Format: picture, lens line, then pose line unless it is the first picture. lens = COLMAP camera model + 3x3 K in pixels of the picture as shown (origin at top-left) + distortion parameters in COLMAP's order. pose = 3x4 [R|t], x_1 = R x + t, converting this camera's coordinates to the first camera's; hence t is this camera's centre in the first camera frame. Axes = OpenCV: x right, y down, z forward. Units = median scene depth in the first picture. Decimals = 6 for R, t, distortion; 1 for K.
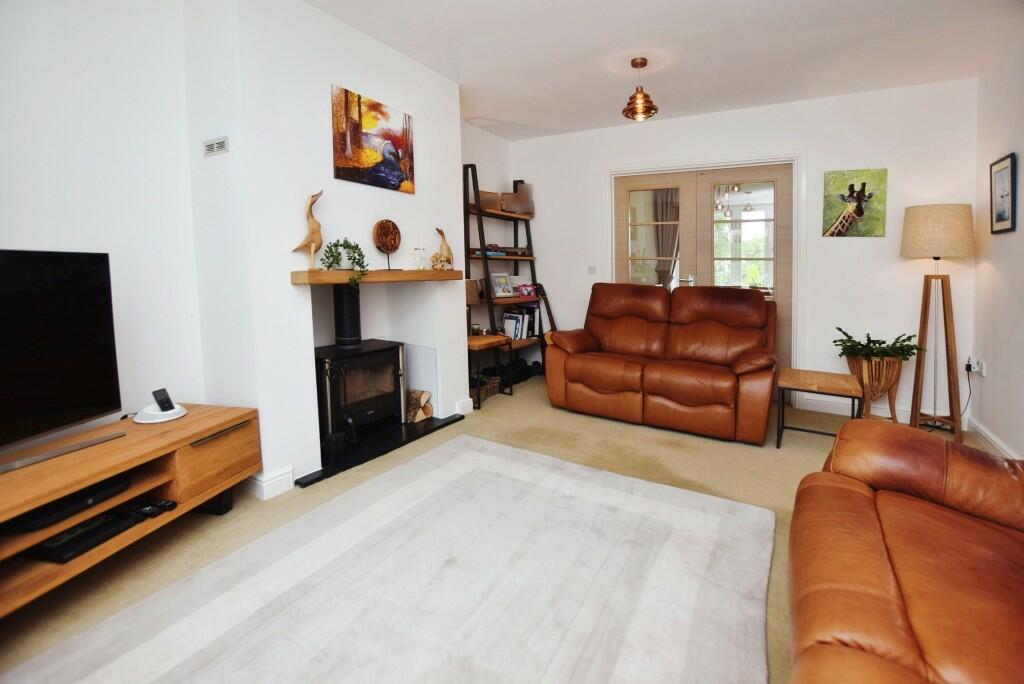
lens RADIAL K [[469.4, 0, 513.6], [0, 469.4, 324.4], [0, 0, 1]] dist [-0.016656, 0.000146]
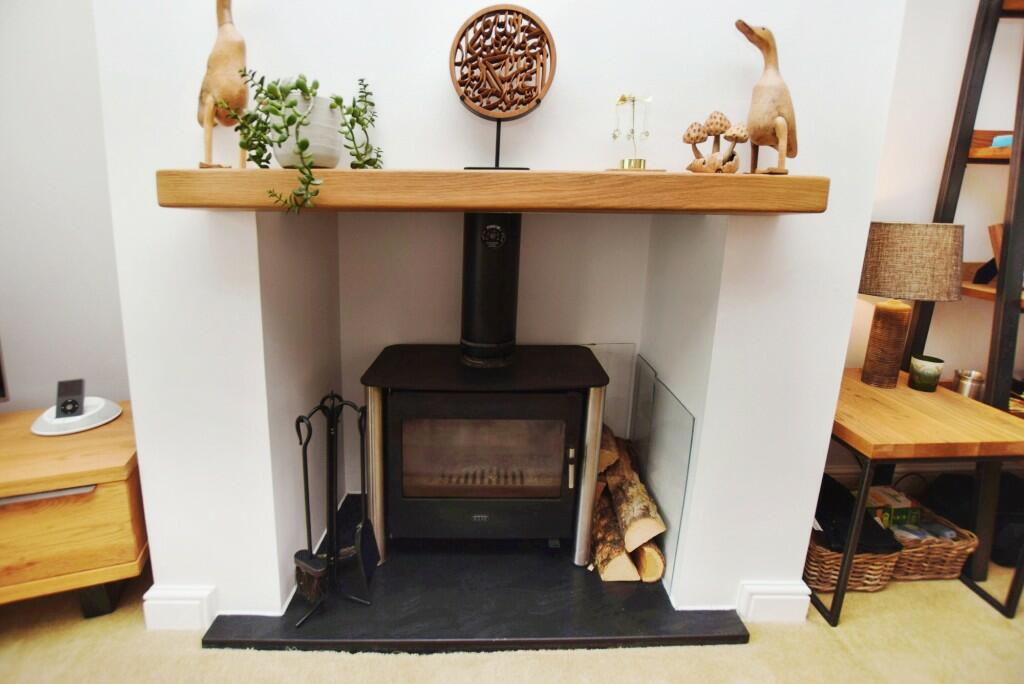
lens RADIAL K [[469.4, 0, 513.6], [0, 469.4, 324.4], [0, 0, 1]] dist [-0.016656, 0.000146]
pose [[0.555726, 0.199352, -0.807110, 0.027932], [-0.109095, 0.979917, 0.166918, -0.067175], [0.824176, -0.004709, 0.566314, 0.822863]]
